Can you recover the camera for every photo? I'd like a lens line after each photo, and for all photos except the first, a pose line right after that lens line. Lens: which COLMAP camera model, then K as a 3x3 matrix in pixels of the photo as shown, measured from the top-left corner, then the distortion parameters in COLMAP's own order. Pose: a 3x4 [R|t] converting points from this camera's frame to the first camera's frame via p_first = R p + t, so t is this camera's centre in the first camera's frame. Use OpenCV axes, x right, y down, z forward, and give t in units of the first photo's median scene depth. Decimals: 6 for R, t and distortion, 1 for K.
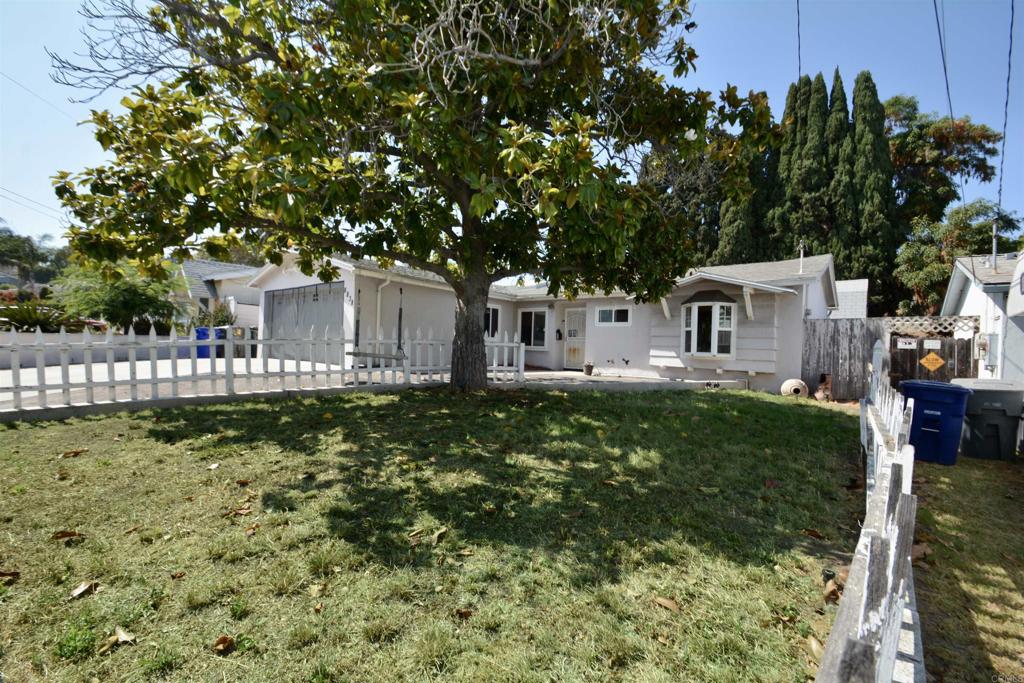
lens RADIAL K [[437.4, 0, 512.0], [0, 437.4, 341.5], [0, 0, 1]] dist [0.000675, 0.000091]
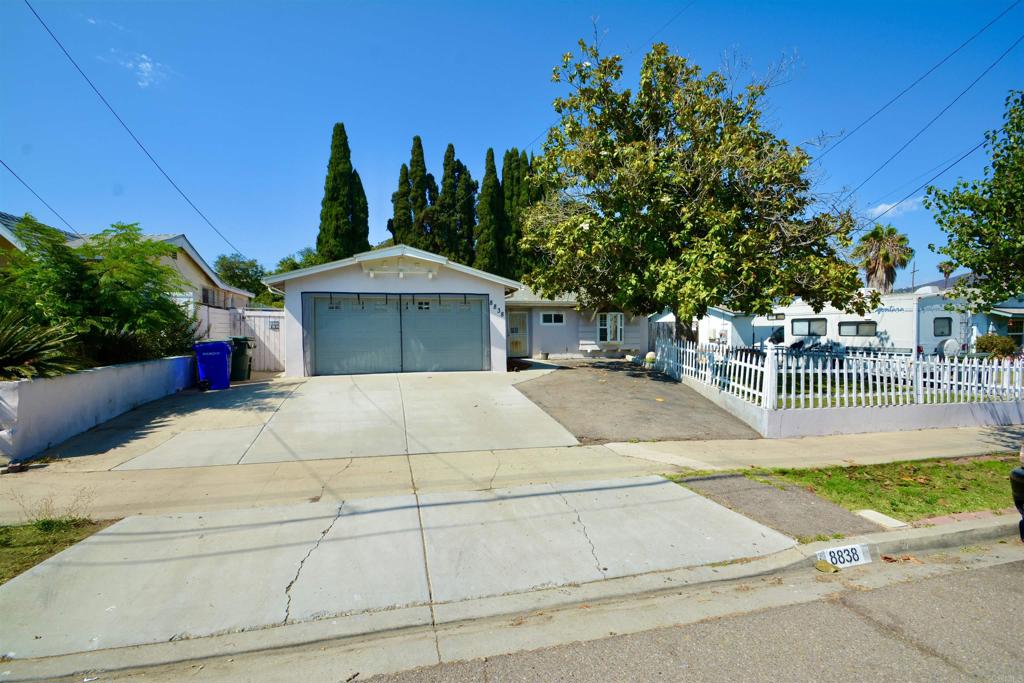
lens RADIAL K [[437.4, 0, 512.0], [0, 437.4, 341.5], [0, 0, 1]] dist [0.000675, 0.000091]
pose [[0.559863, -0.059020, 0.826480, -1.075073], [0.017245, 0.998074, 0.059592, -0.071945], [-0.828406, -0.019111, 0.559803, 0.290794]]
